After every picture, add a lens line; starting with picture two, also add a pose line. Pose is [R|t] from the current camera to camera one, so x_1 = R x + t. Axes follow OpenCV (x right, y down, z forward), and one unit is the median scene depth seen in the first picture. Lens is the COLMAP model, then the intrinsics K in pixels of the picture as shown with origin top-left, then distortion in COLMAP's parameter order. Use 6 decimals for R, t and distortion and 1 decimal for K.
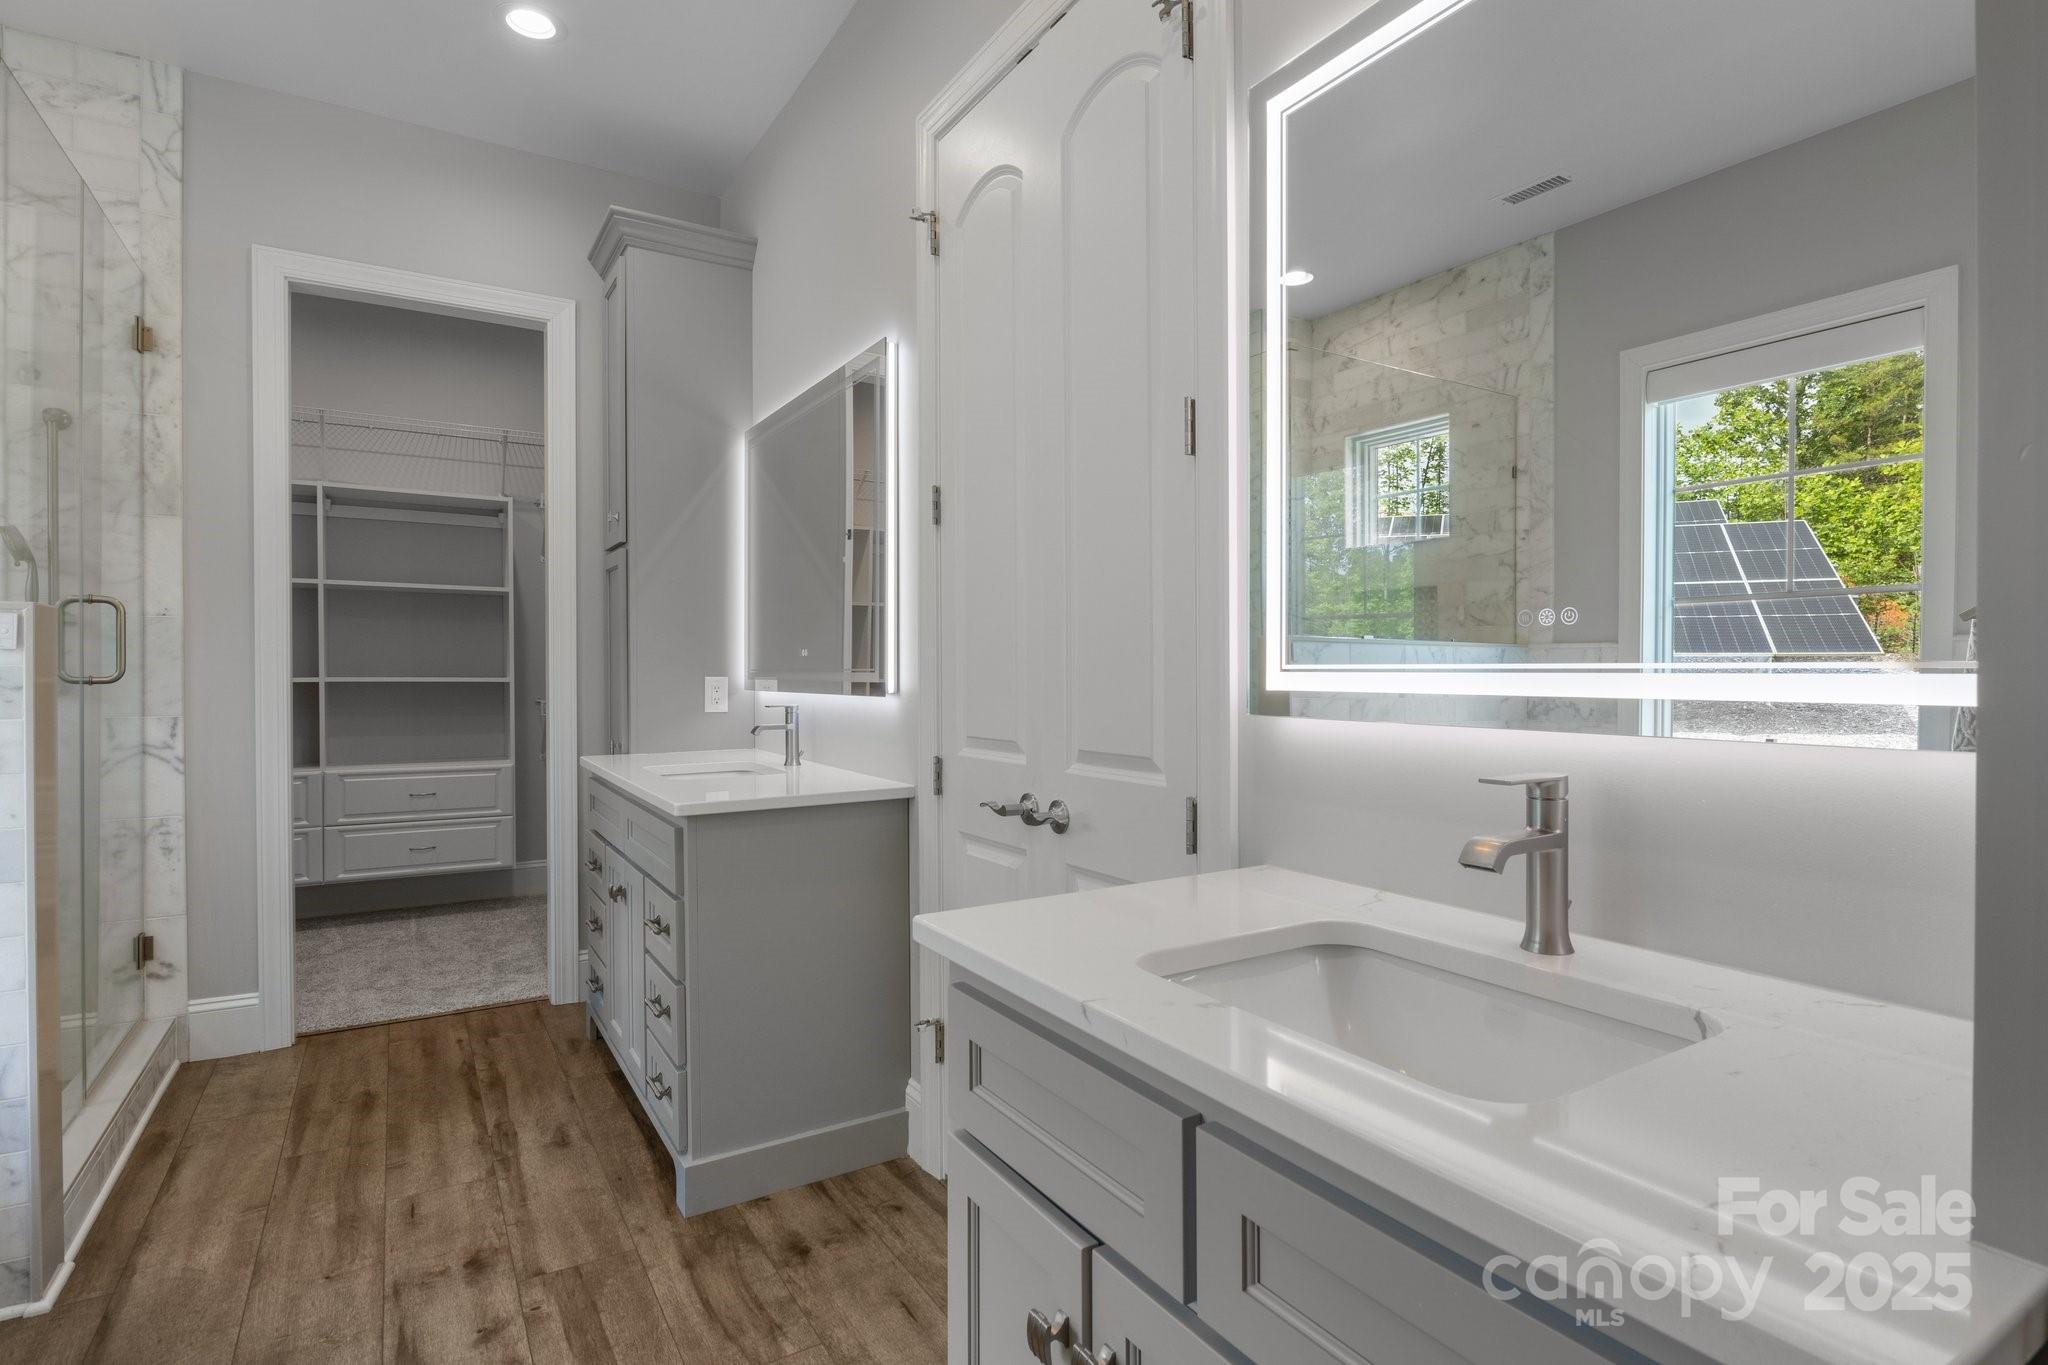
lens RADIAL K [[1013.3, 0, 1025.3], [0, 1013.3, 678.7], [0, 0, 1]] dist [-0.015635, -0.001143]
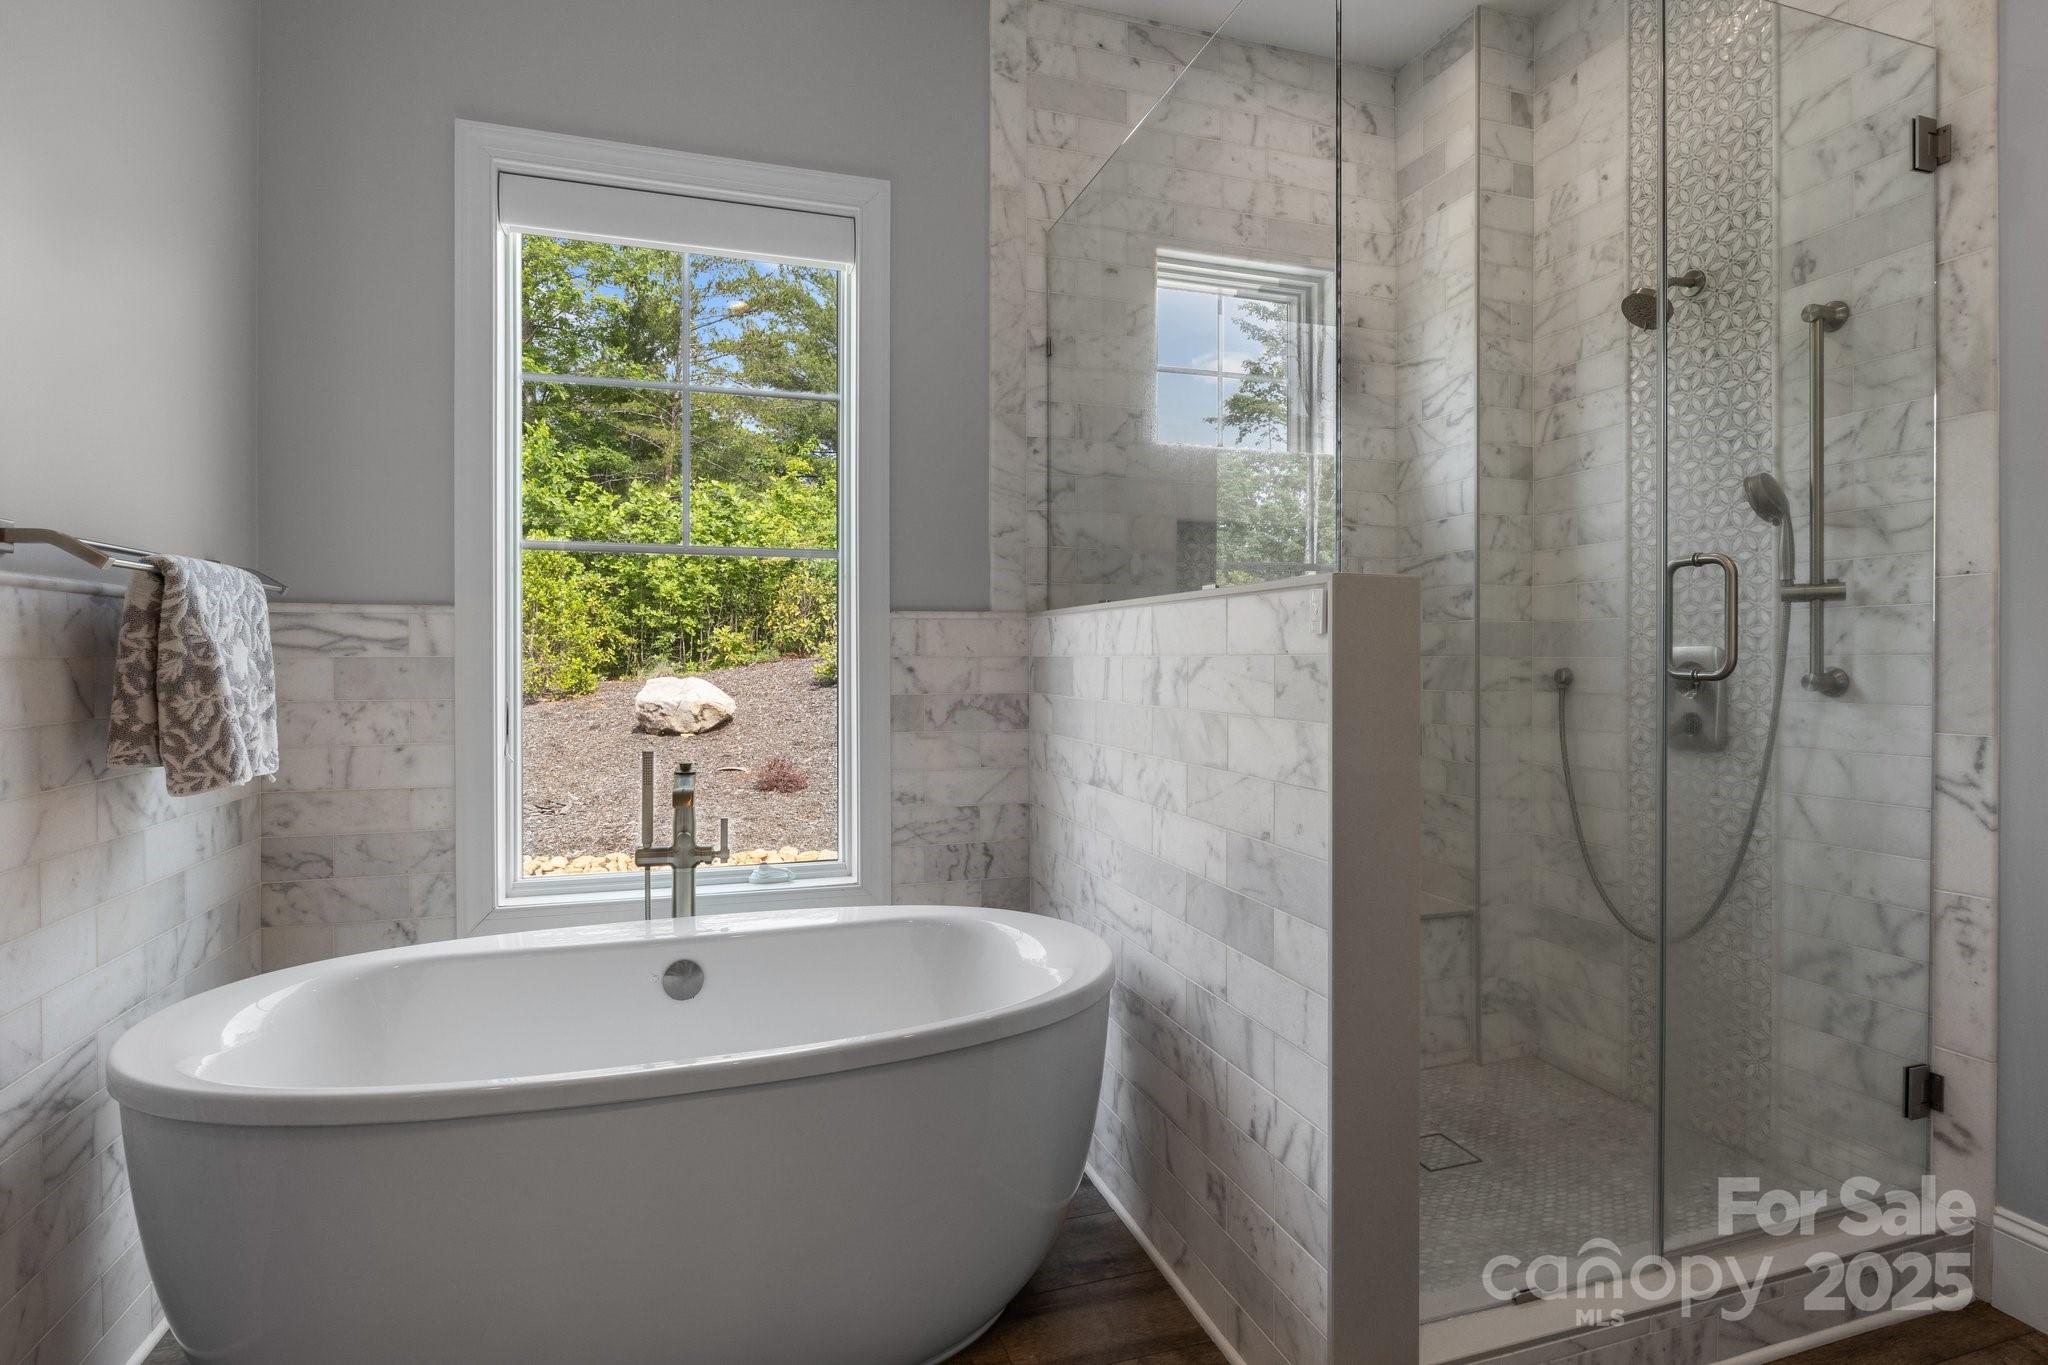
lens RADIAL K [[1013.3, 0, 1022.1], [0, 1013.3, 660.7], [0, 0, 1]] dist [-0.015635, -0.001143]
pose [[-0.247928, 0.003786, -0.968771, -0.109527], [-0.002795, 0.999985, 0.004624, -0.009658], [0.968774, 0.003854, -0.247914, 0.582293]]
